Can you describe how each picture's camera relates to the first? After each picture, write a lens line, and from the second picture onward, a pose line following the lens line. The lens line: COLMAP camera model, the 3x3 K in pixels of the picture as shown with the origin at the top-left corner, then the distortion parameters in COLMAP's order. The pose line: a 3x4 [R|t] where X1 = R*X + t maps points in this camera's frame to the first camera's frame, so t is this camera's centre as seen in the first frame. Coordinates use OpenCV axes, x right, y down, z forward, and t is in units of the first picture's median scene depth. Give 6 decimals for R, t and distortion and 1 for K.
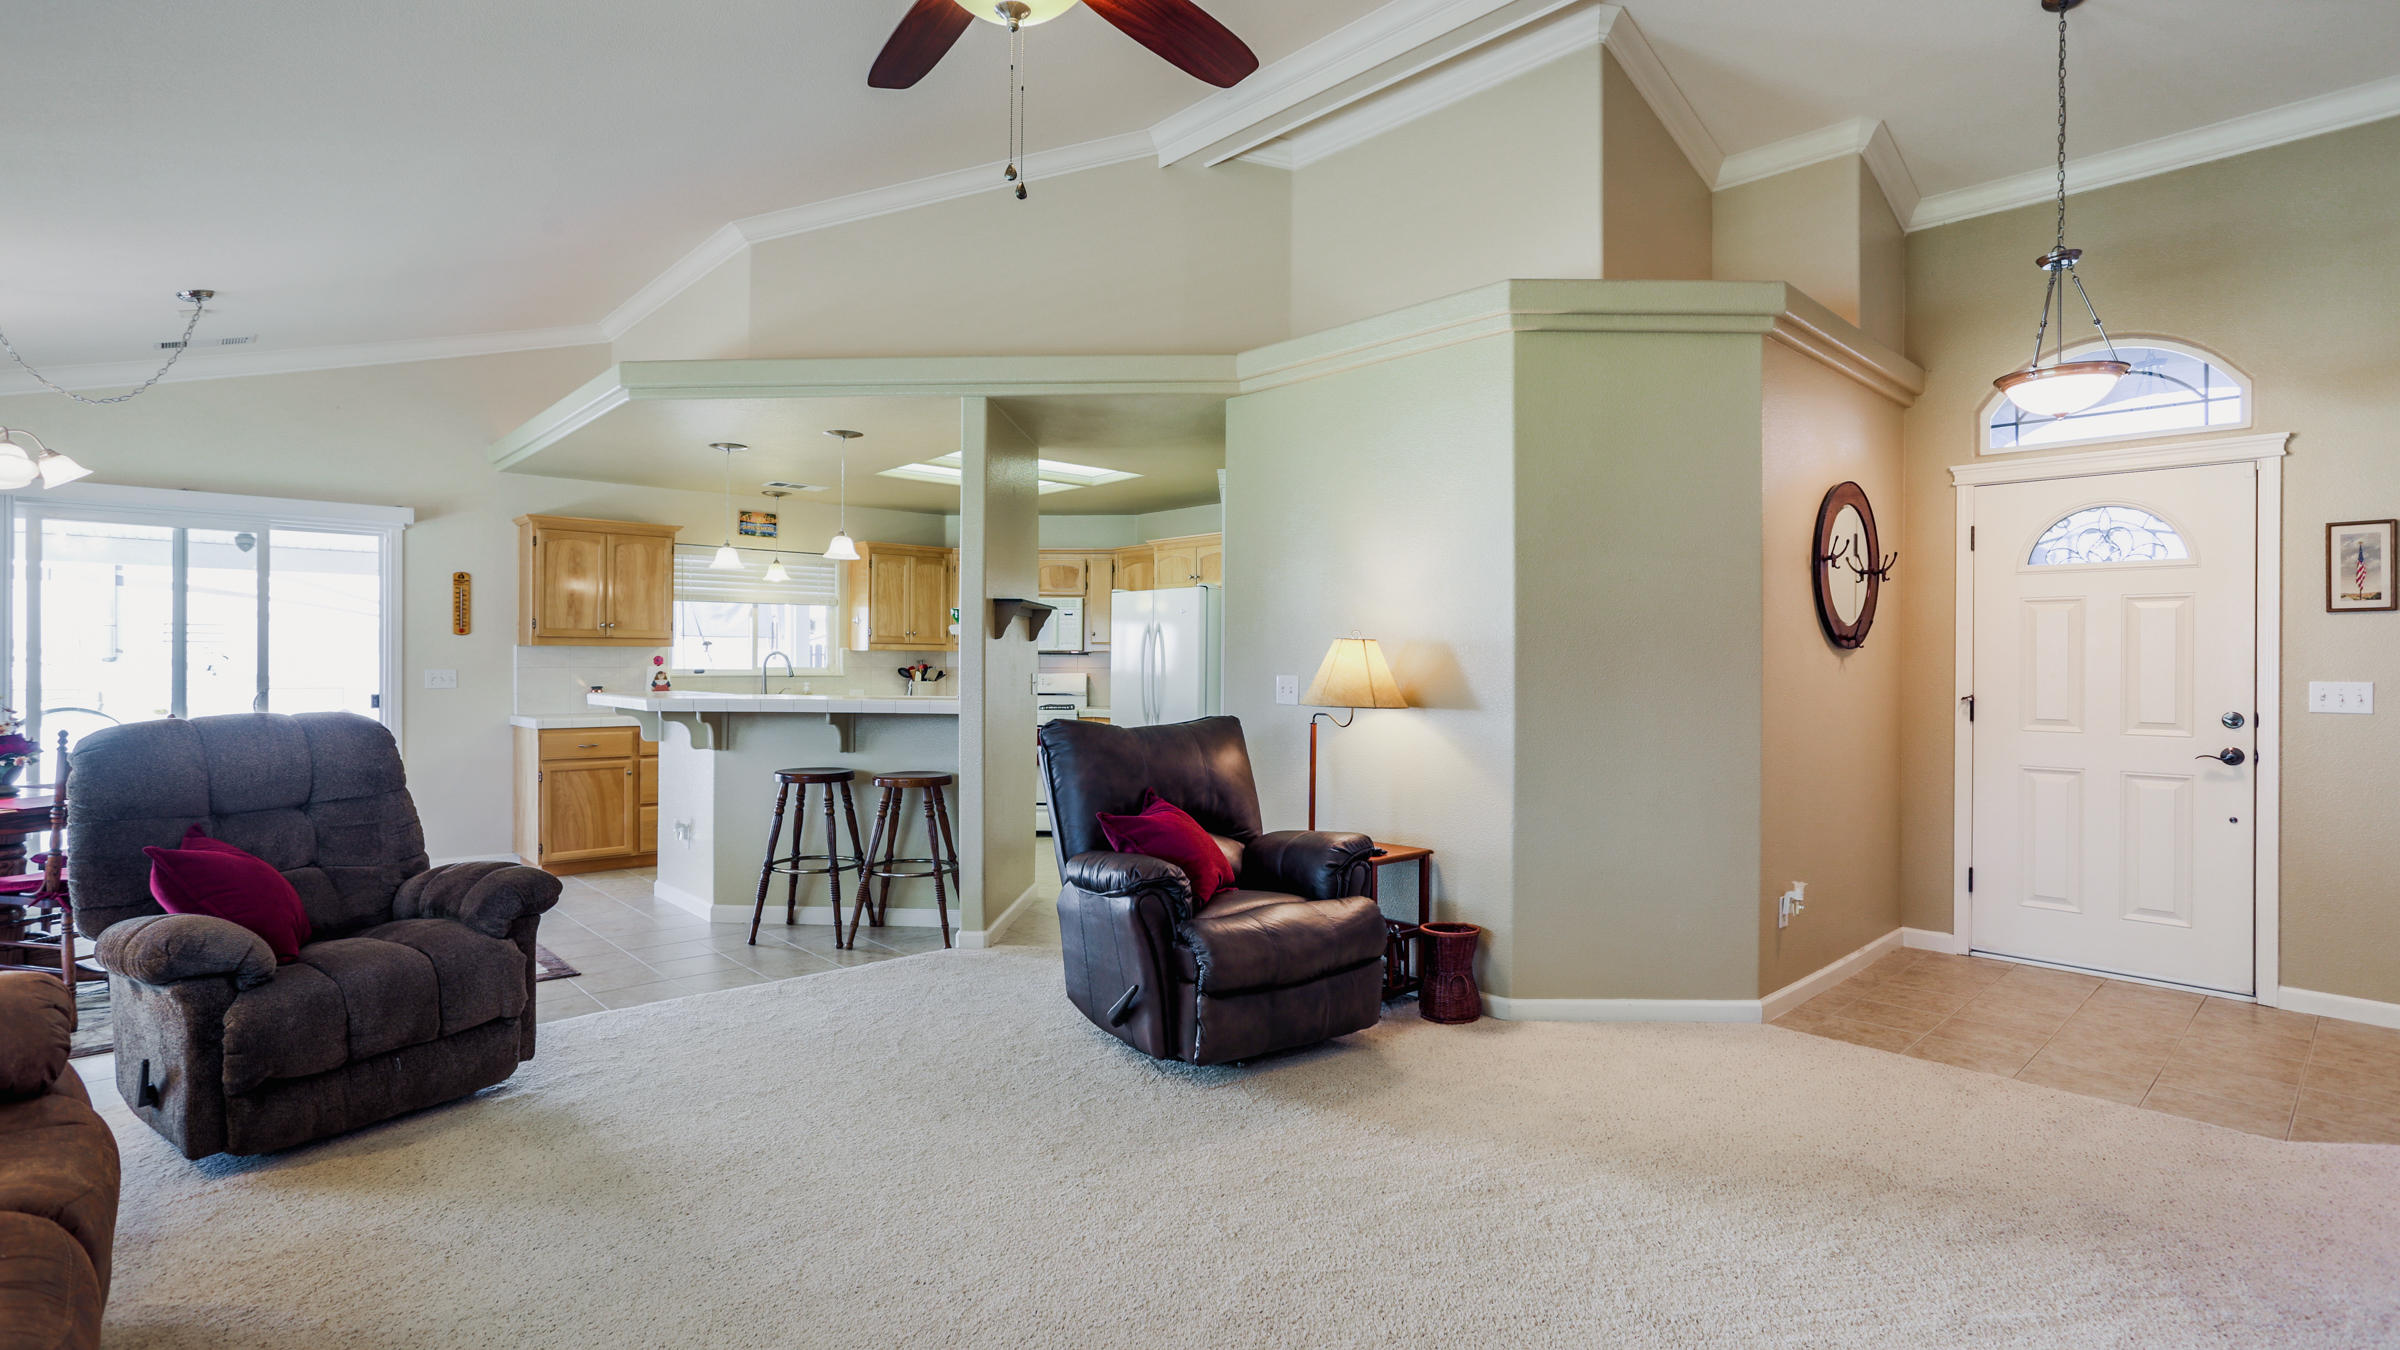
lens RADIAL K [[1191.5, 0, 1196.7], [0, 1191.5, 663.2], [0, 0, 1]] dist [-0.048378, 0.041558]
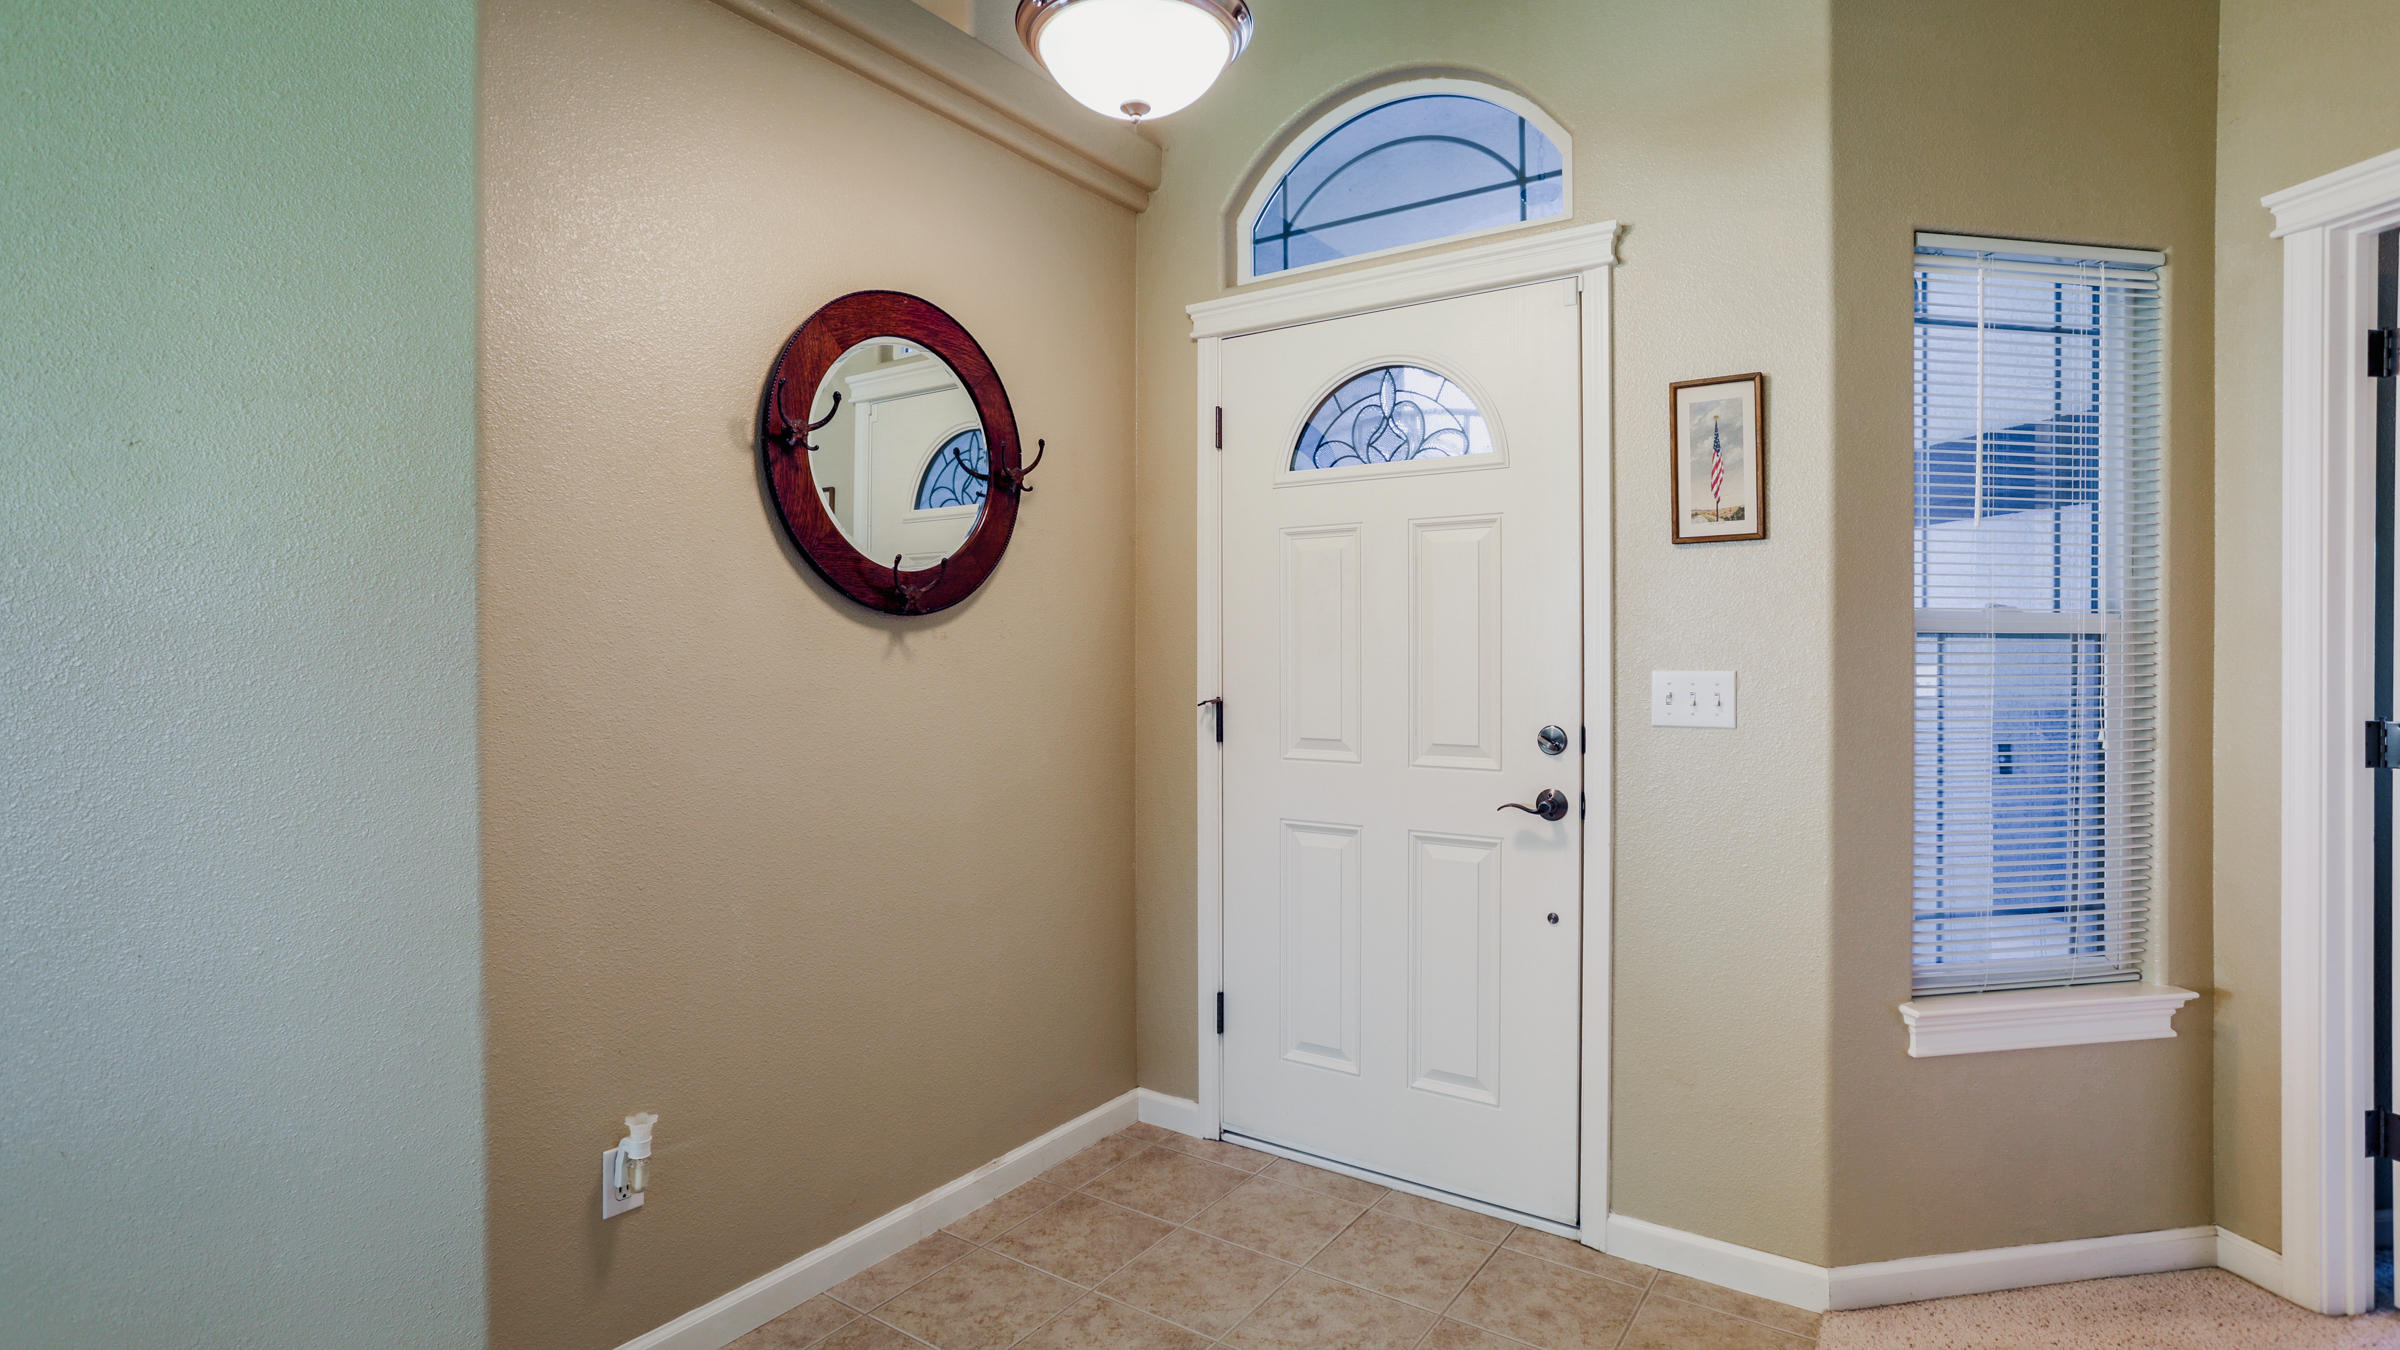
lens RADIAL K [[1191.5, 0, 1196.7], [0, 1191.5, 663.2], [0, 0, 1]] dist [-0.048378, 0.041558]
pose [[0.982037, -0.012109, 0.188299, 0.635811], [0.010175, 0.999885, 0.011236, 0.004046], [-0.188413, -0.009118, 0.982048, 0.499723]]
